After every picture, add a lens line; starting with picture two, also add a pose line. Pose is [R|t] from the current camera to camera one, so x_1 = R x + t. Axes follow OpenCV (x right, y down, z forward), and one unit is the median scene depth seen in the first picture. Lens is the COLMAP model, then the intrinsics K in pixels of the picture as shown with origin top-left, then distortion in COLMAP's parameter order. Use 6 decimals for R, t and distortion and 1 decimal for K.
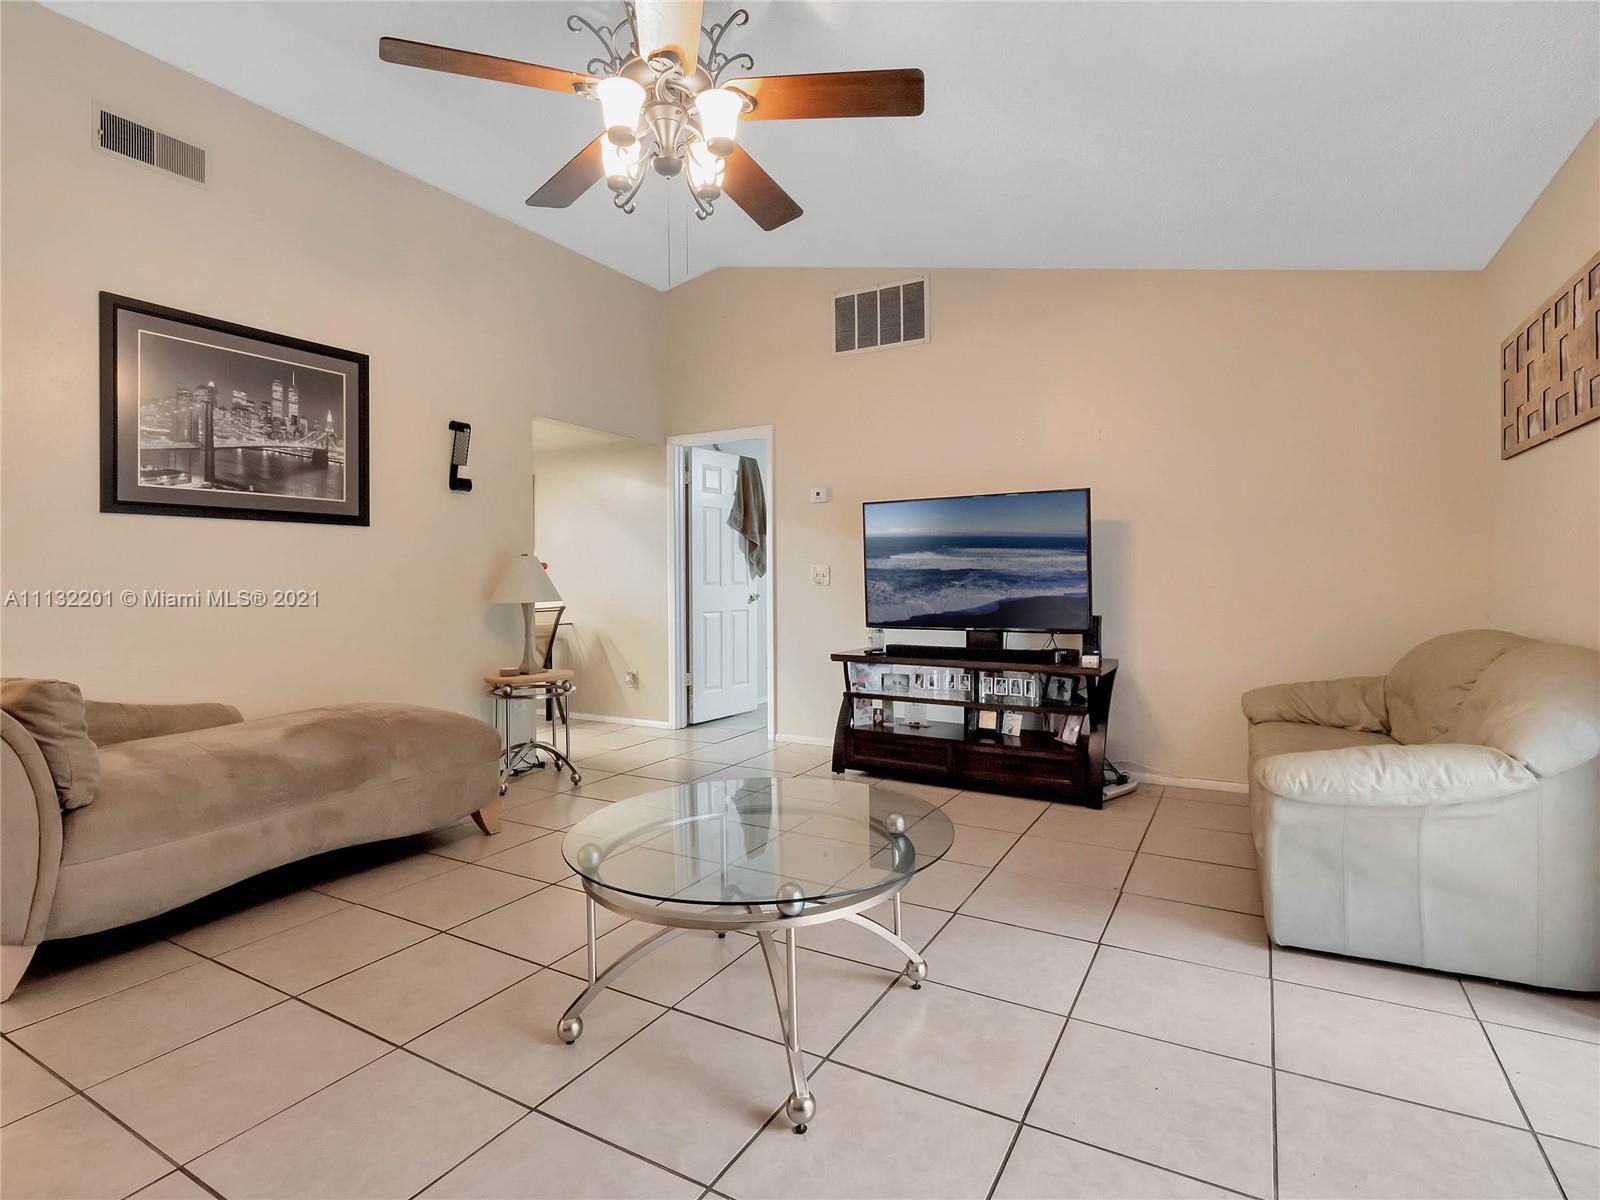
lens RADIAL K [[793.0, 0, 803.4], [0, 793.0, 593.0], [0, 0, 1]] dist [0.001322, -0.000601]
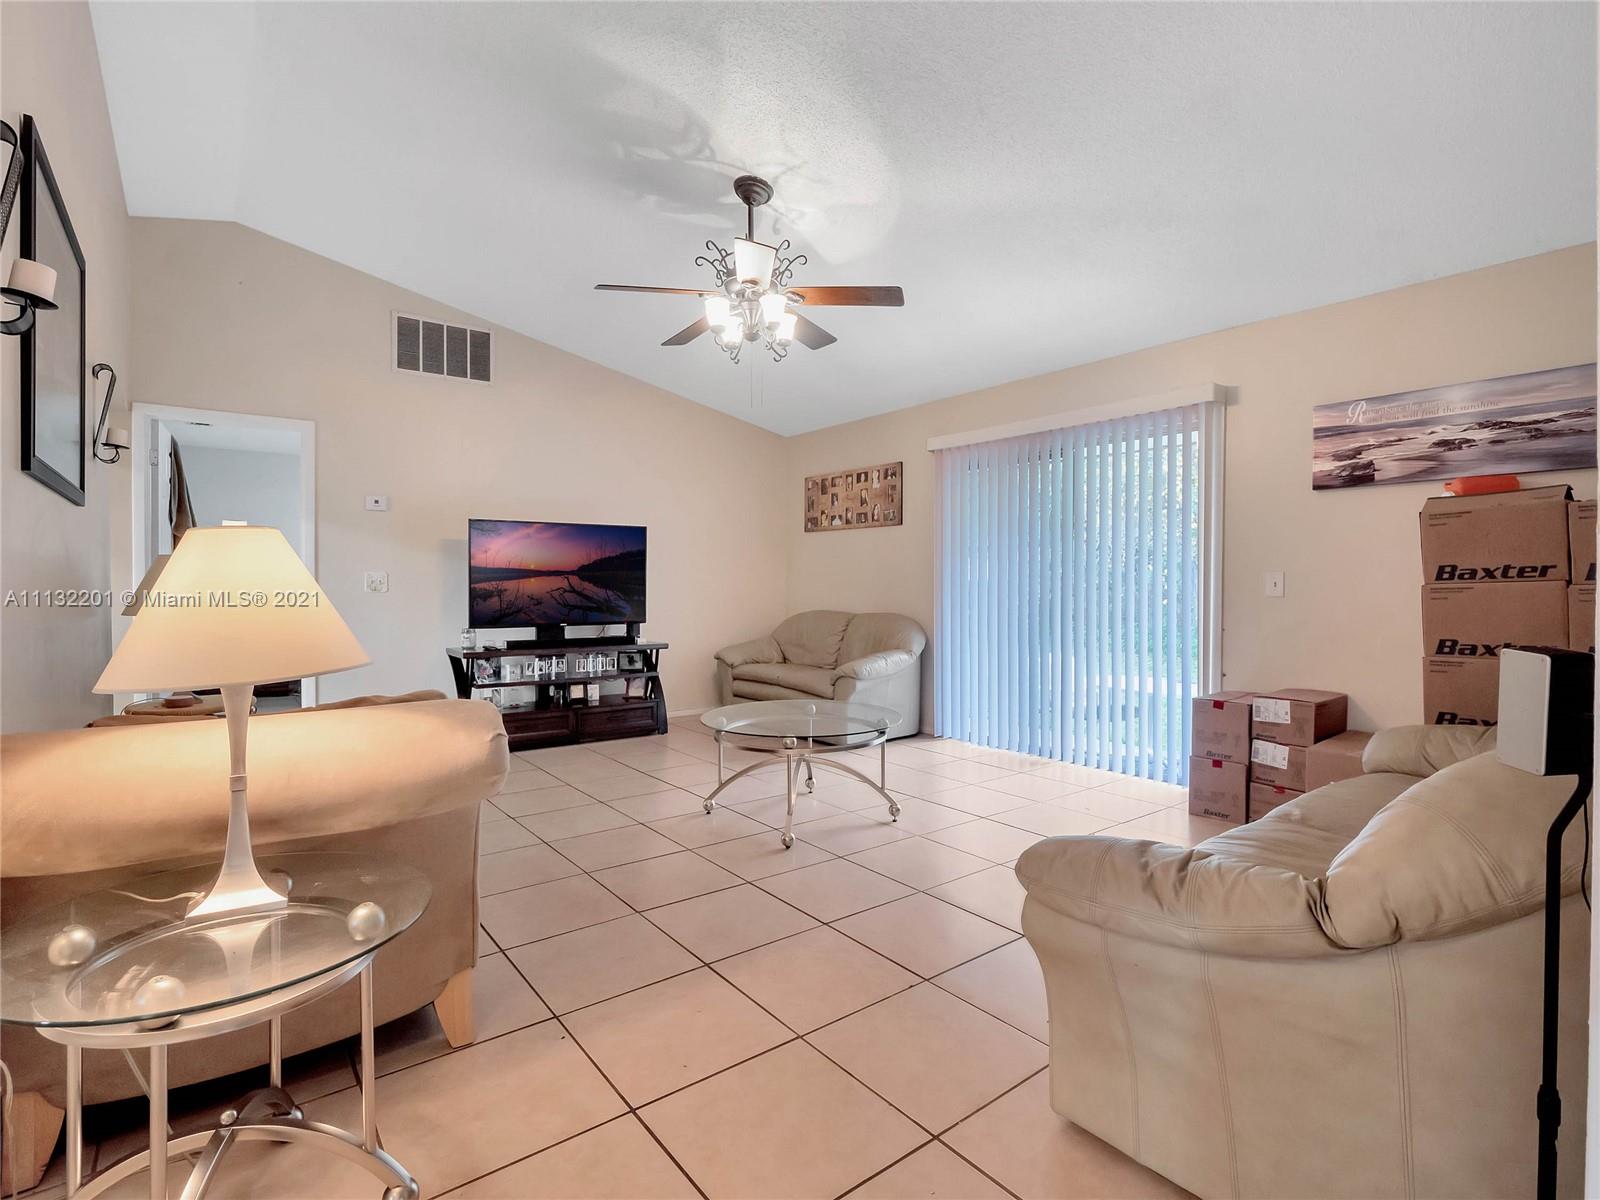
lens RADIAL K [[793.0, 0, 809.6], [0, 793.0, 592.5], [0, 0, 1]] dist [0.001322, -0.000601]
pose [[0.394865, -0.012773, 0.918650, -0.781895], [0.006404, 0.999917, 0.011151, -0.018543], [-0.918717, 0.001480, 0.394915, 0.099009]]
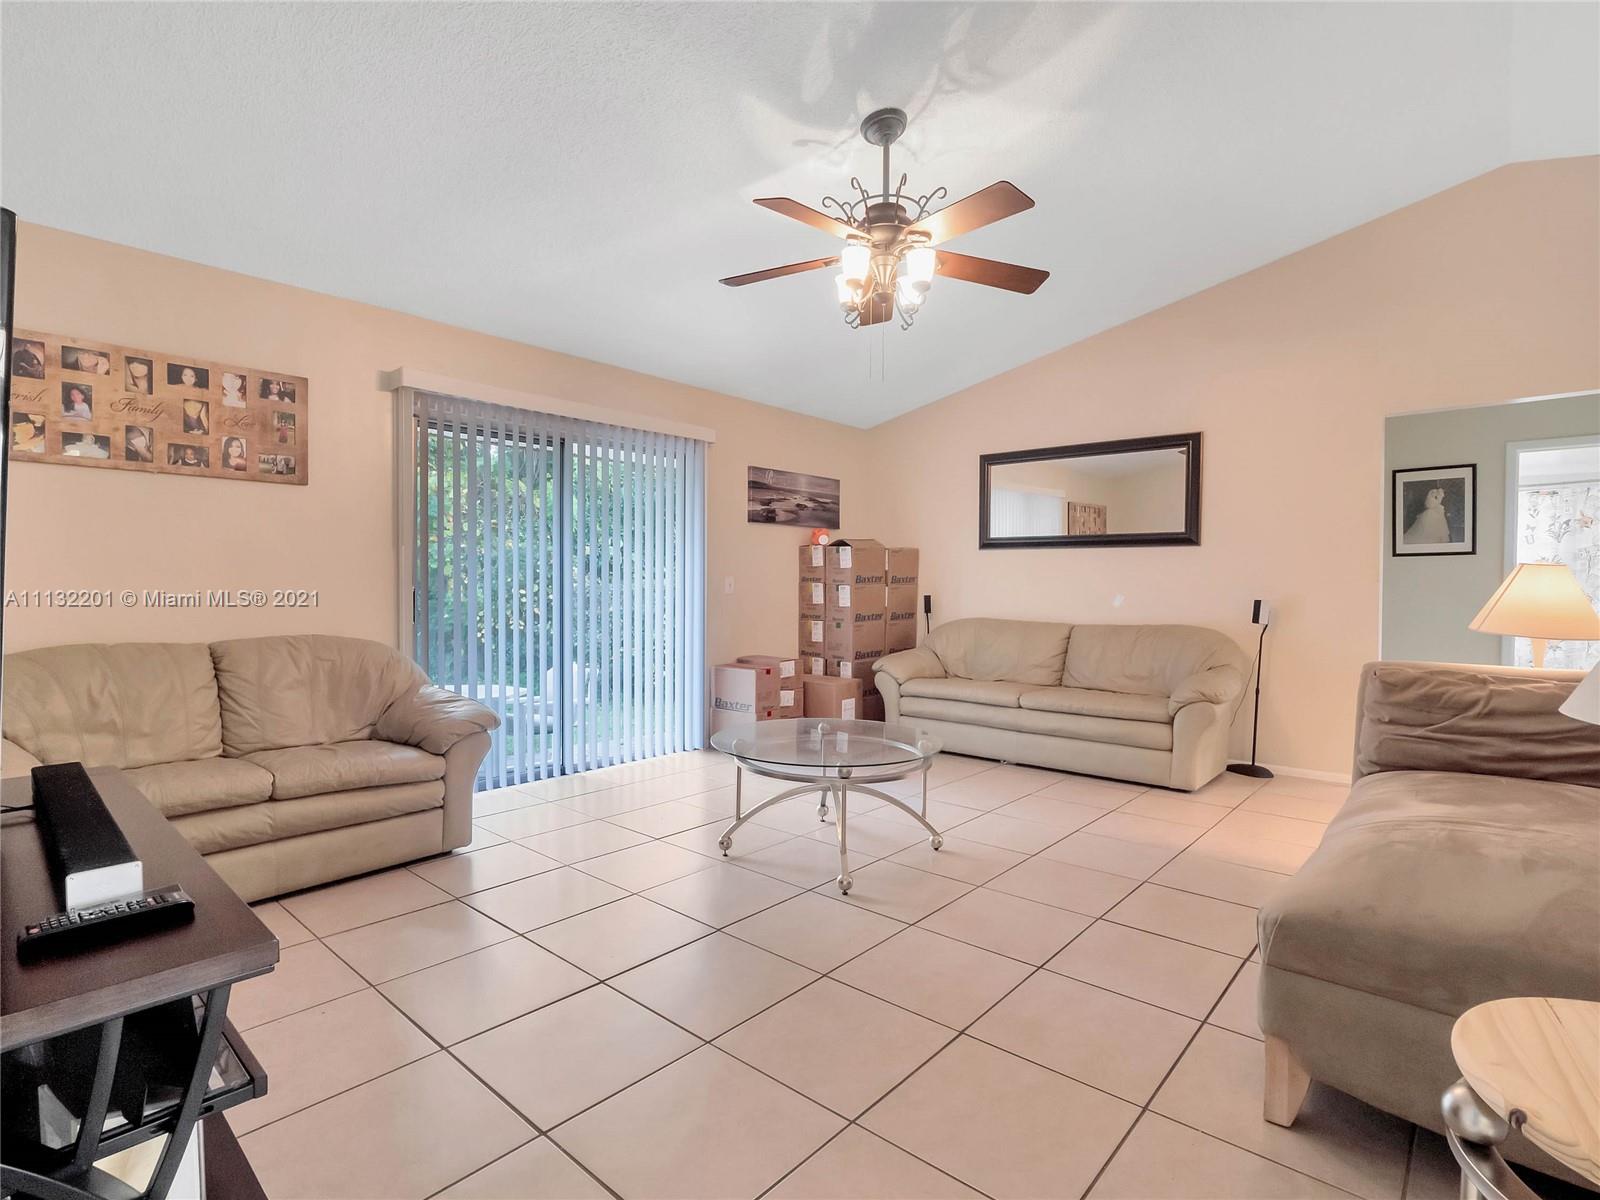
lens RADIAL K [[793.0, 0, 812.0], [0, 793.0, 594.7], [0, 0, 1]] dist [0.001322, -0.000601]
pose [[-0.976904, -0.004564, 0.213628, -0.157899], [-0.000608, 0.999827, 0.018580, -0.022496], [-0.213676, 0.018021, -0.976738, 1.149670]]
